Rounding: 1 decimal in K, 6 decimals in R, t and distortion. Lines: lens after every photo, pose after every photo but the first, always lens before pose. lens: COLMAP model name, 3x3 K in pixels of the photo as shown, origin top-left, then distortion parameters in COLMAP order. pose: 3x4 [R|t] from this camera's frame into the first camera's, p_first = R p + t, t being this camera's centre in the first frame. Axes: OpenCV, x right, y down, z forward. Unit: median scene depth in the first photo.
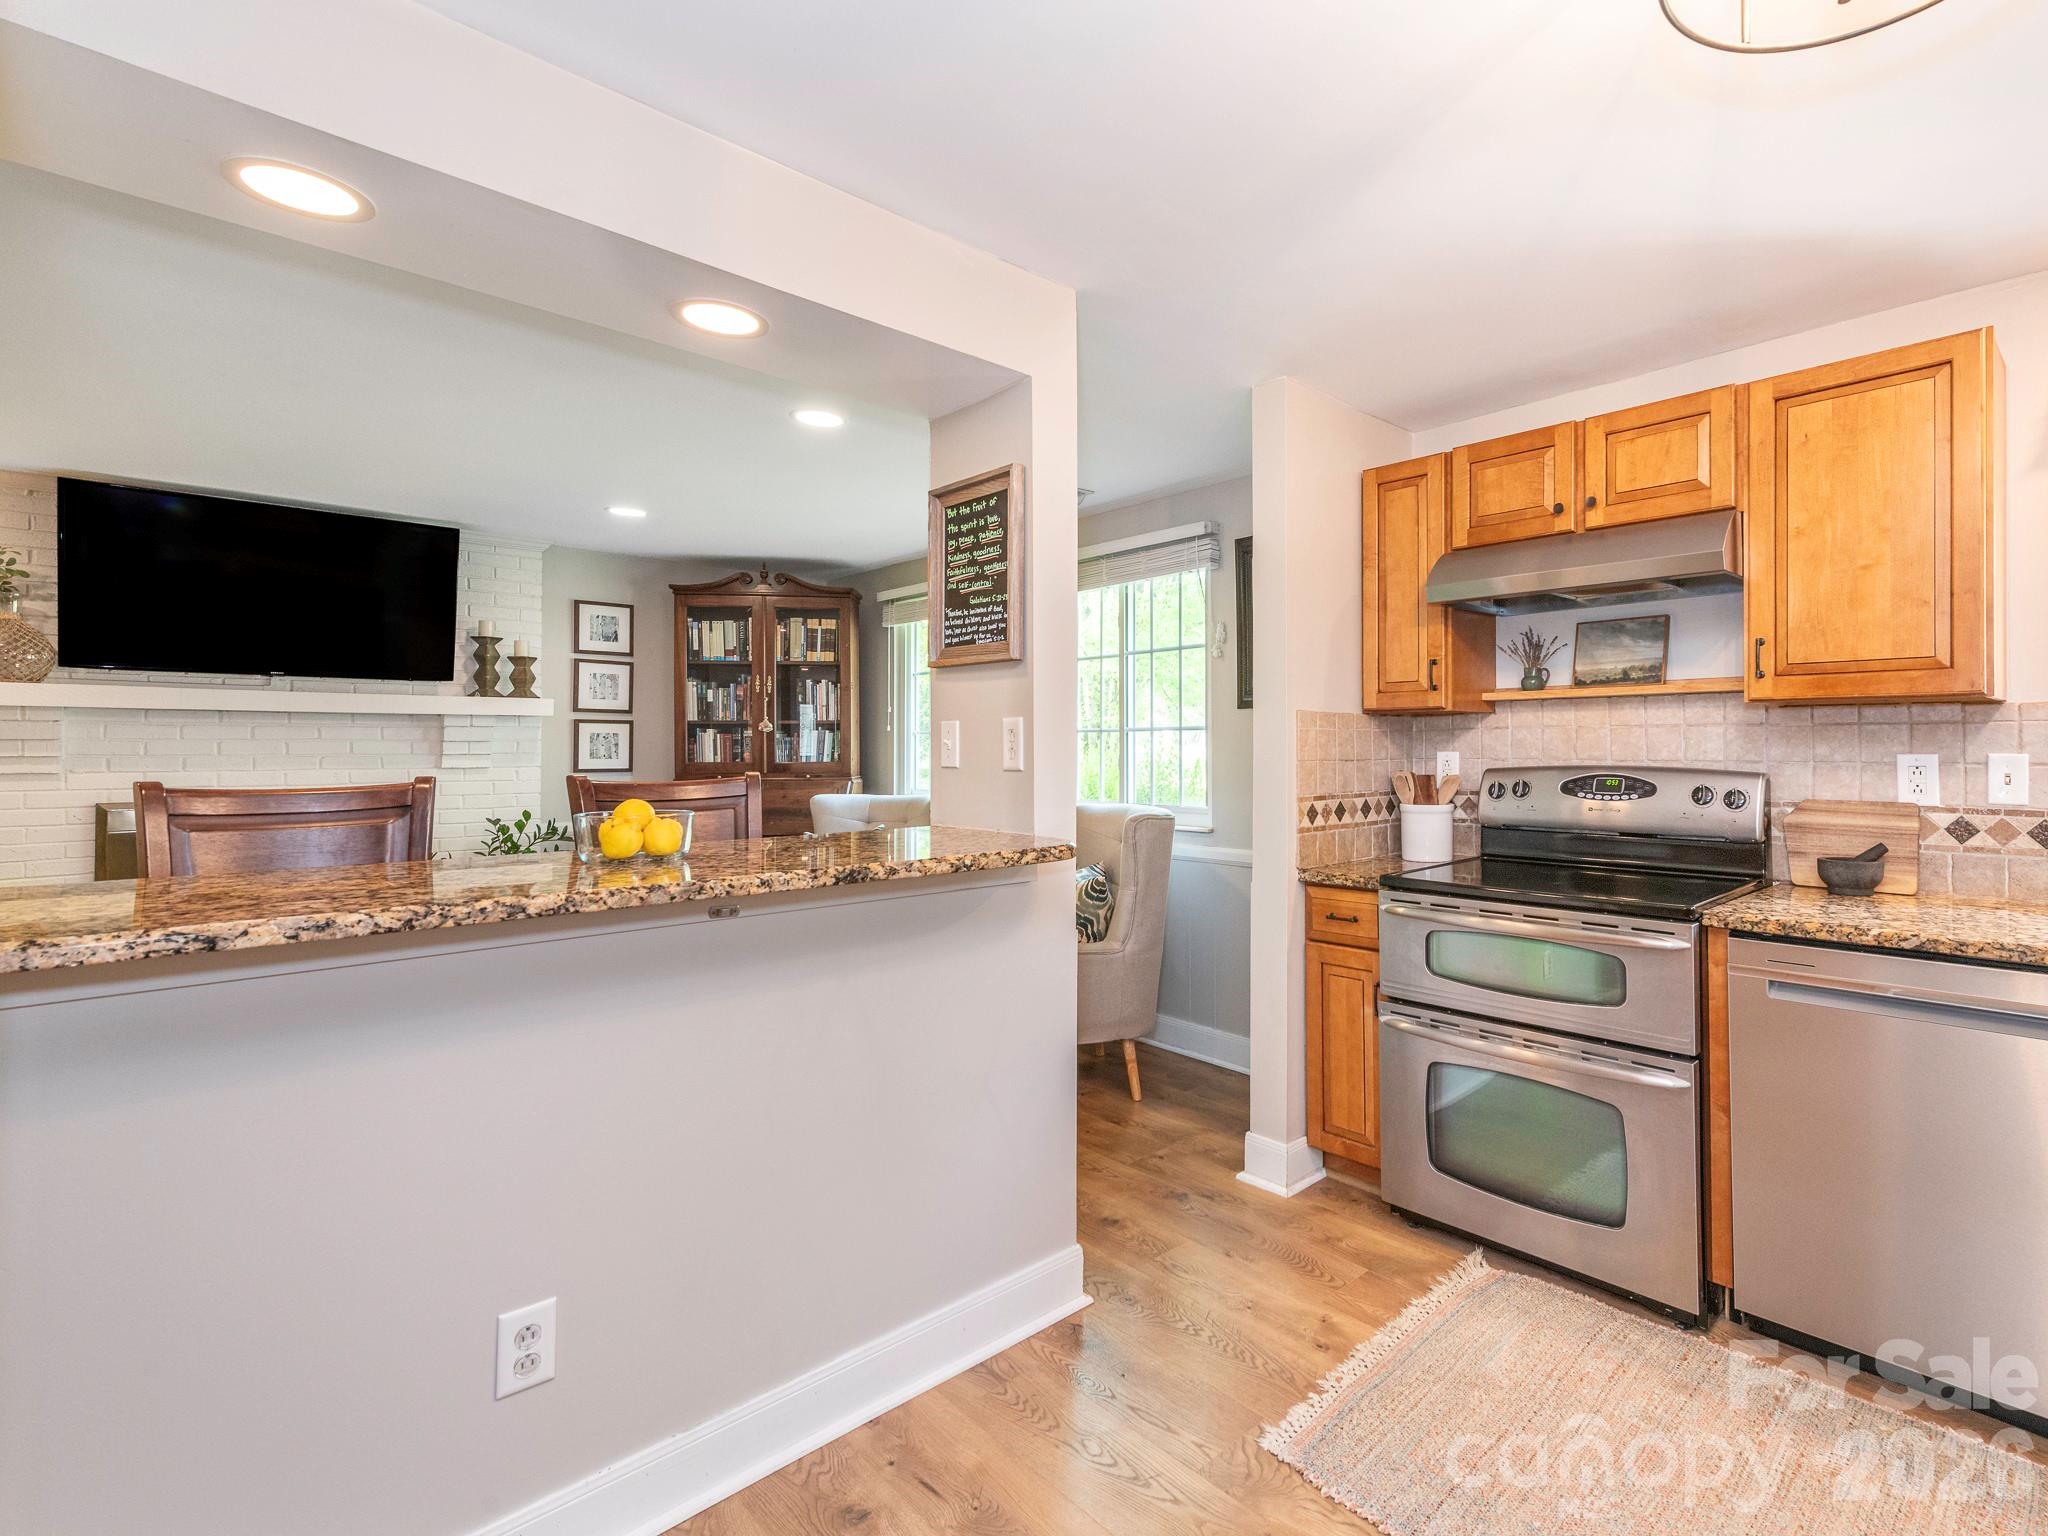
lens RADIAL K [[974.5, 0, 1213.5], [0, 974.5, 735.2], [0, 0, 1]] dist [0.009496, -0.000485]
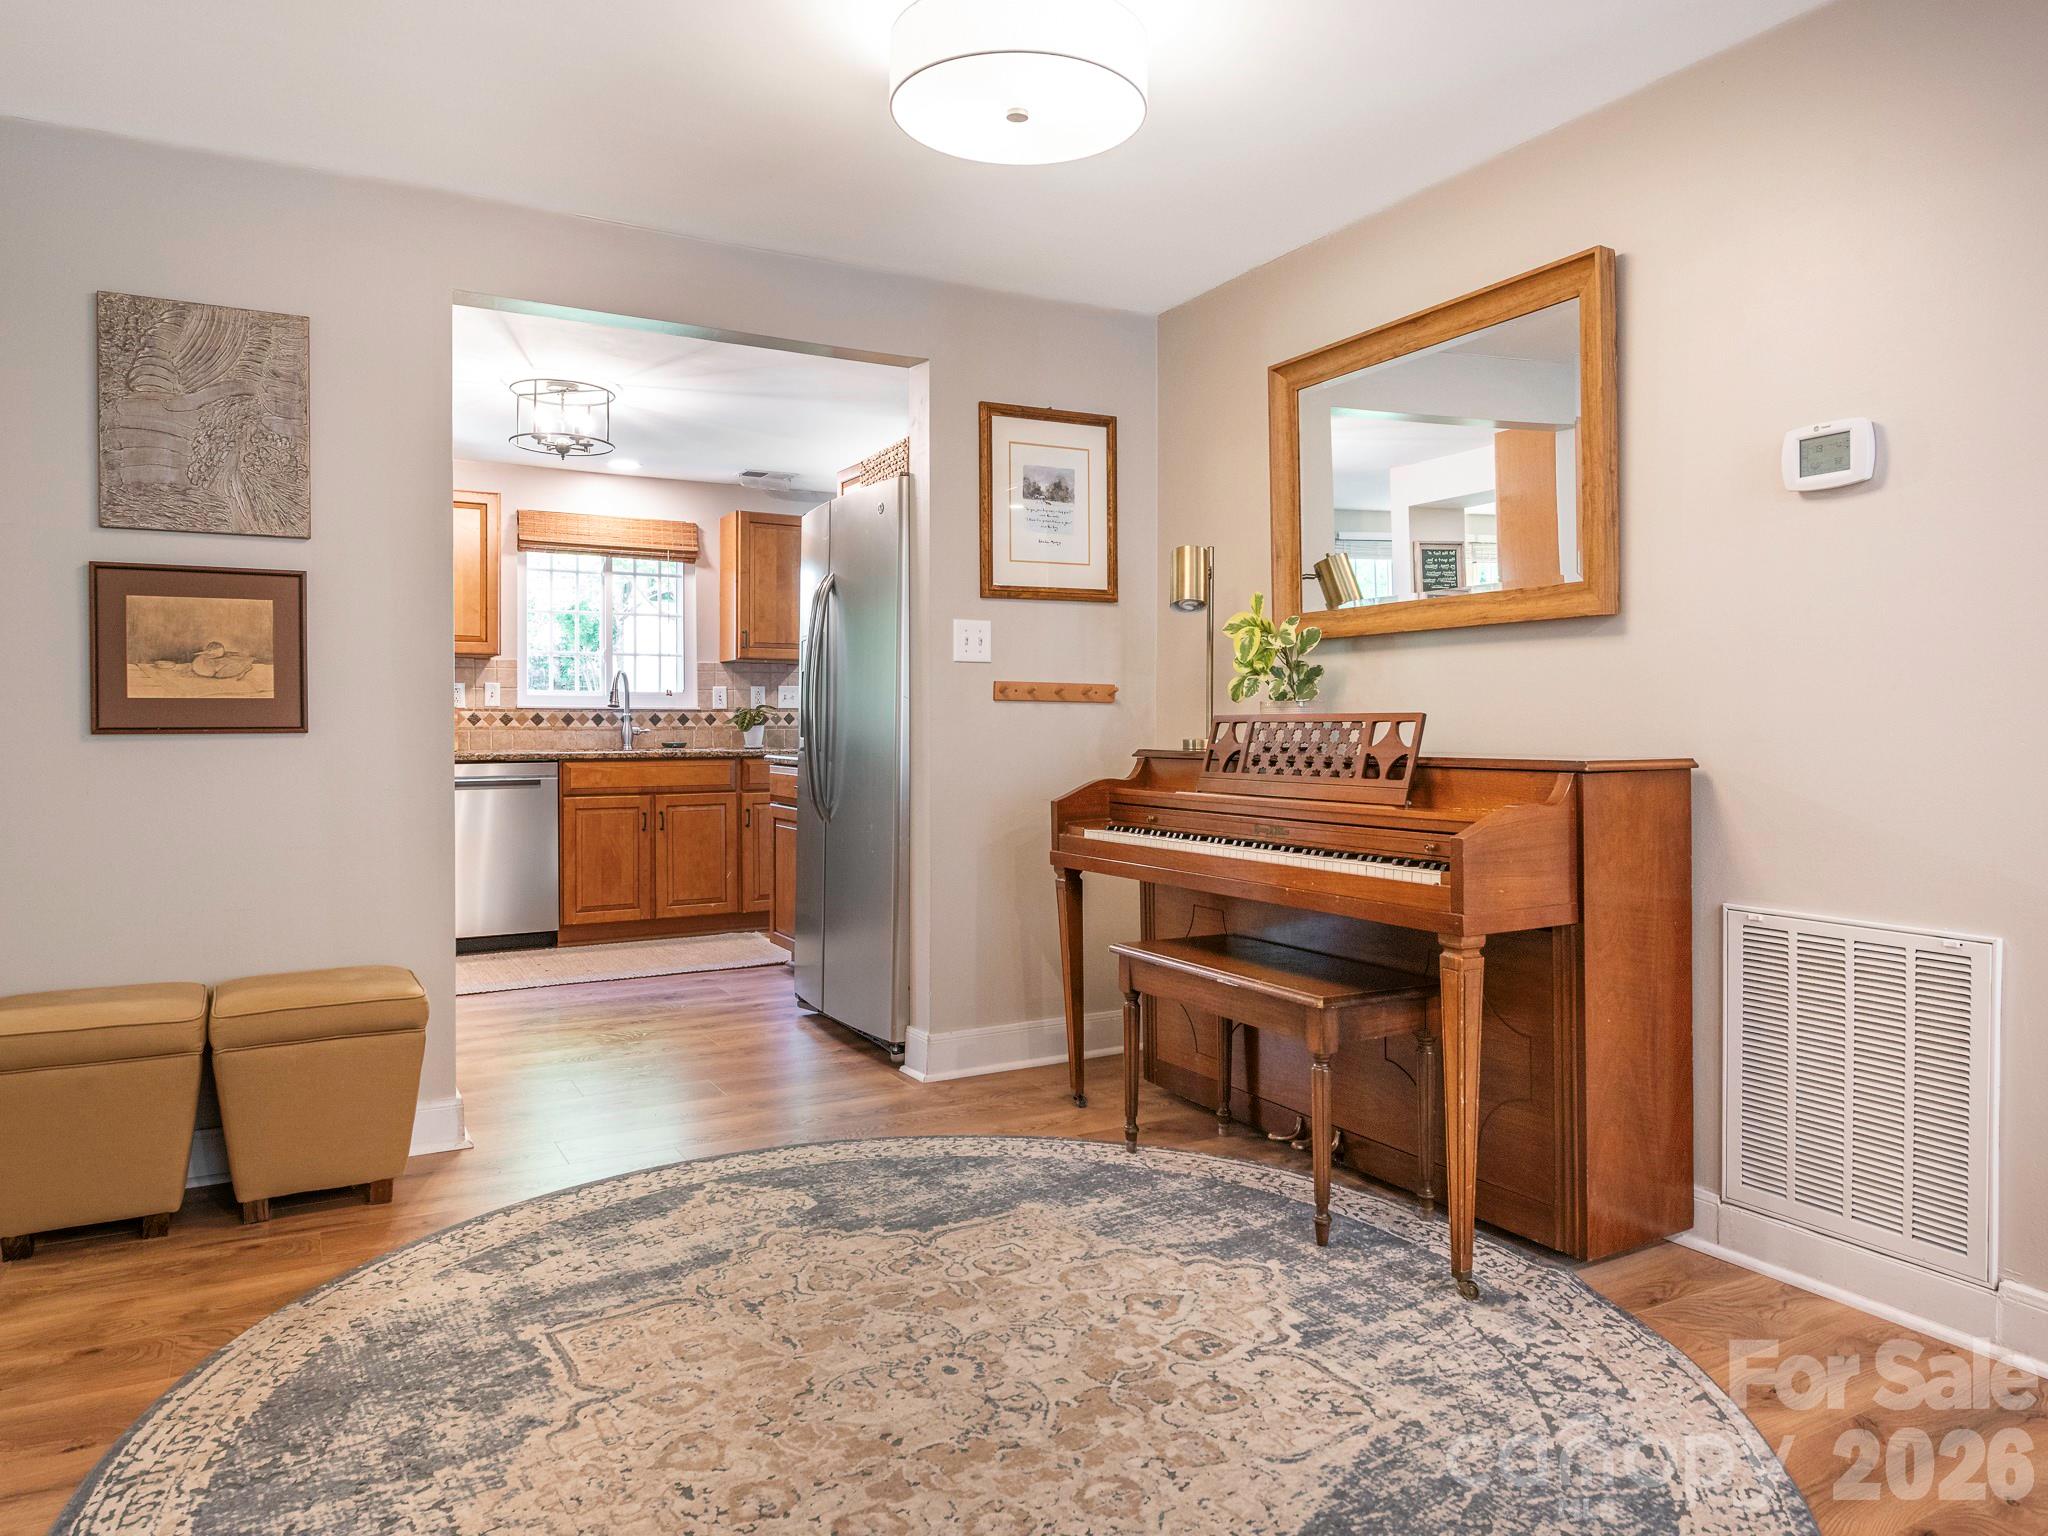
lens RADIAL K [[1317.0, 0, 985.2], [0, 1317.0, 760.3], [0, 0, 1]] dist [0.006010, -0.005888]
pose [[0.320278, -0.024303, 0.947012, -1.490797], [-0.011780, 0.999491, 0.029634, 0.084813], [-0.947250, -0.020647, 0.319829, -0.897843]]
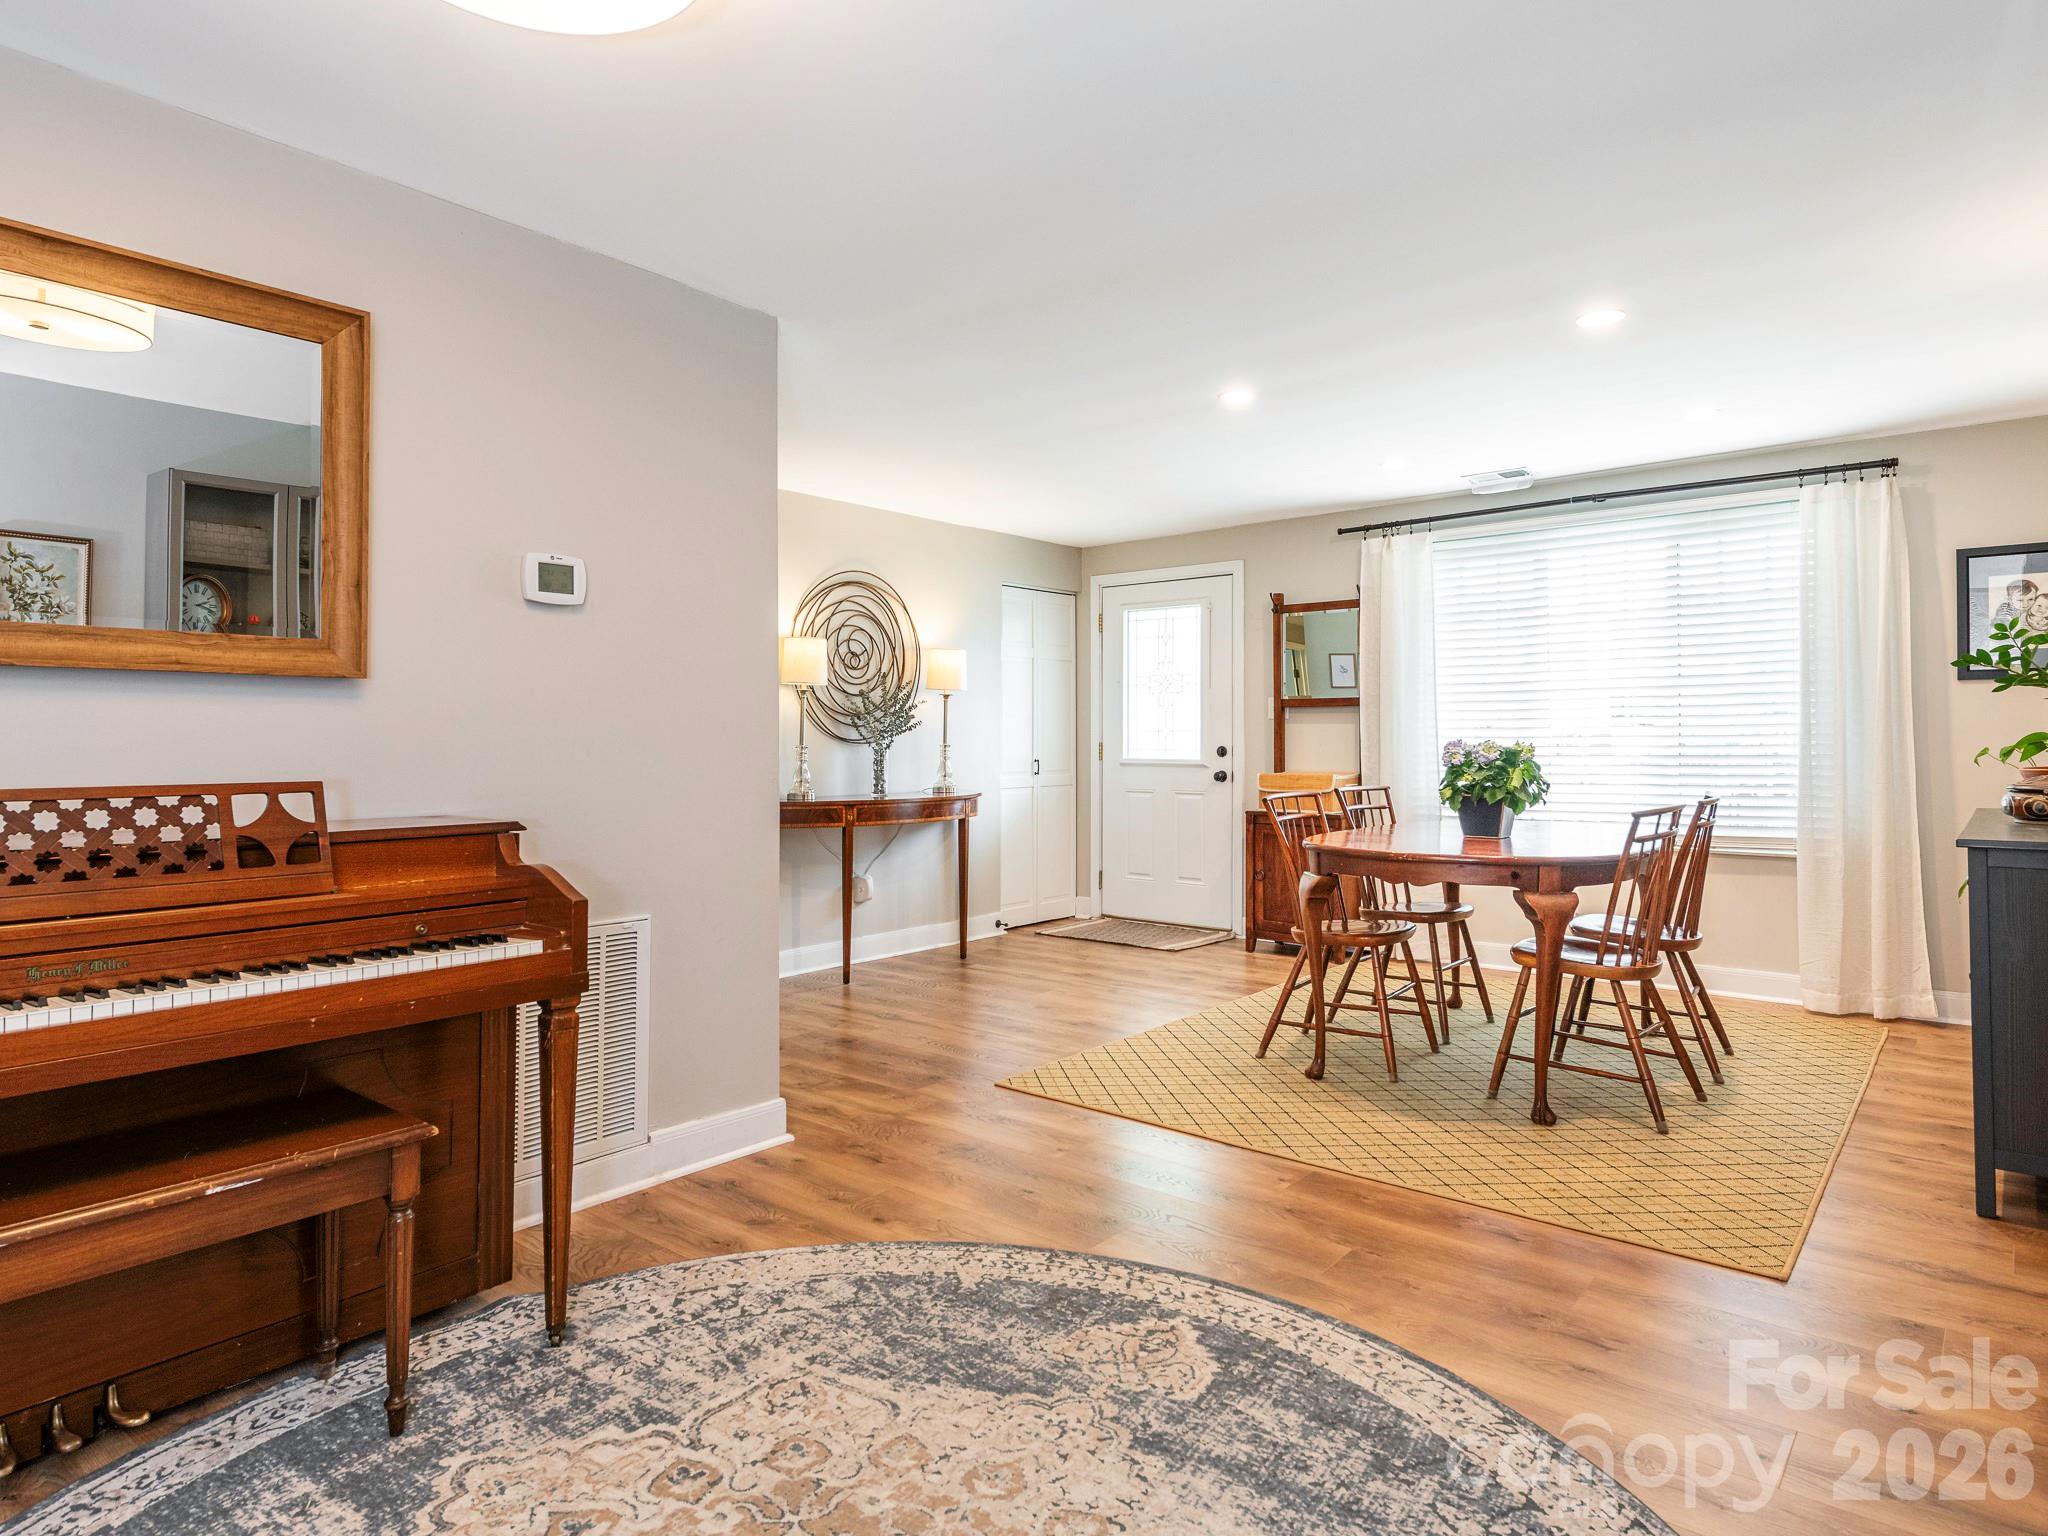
lens RADIAL K [[1183.6, 0, 1056.9], [0, 1183.6, 728.1], [0, 0, 1]] dist [-0.000158, -0.001183]
pose [[-0.996794, 0.003395, -0.079933, -0.776632], [0.005277, 0.999714, -0.023340, 0.057895], [0.079831, -0.023687, -0.996527, 0.006048]]
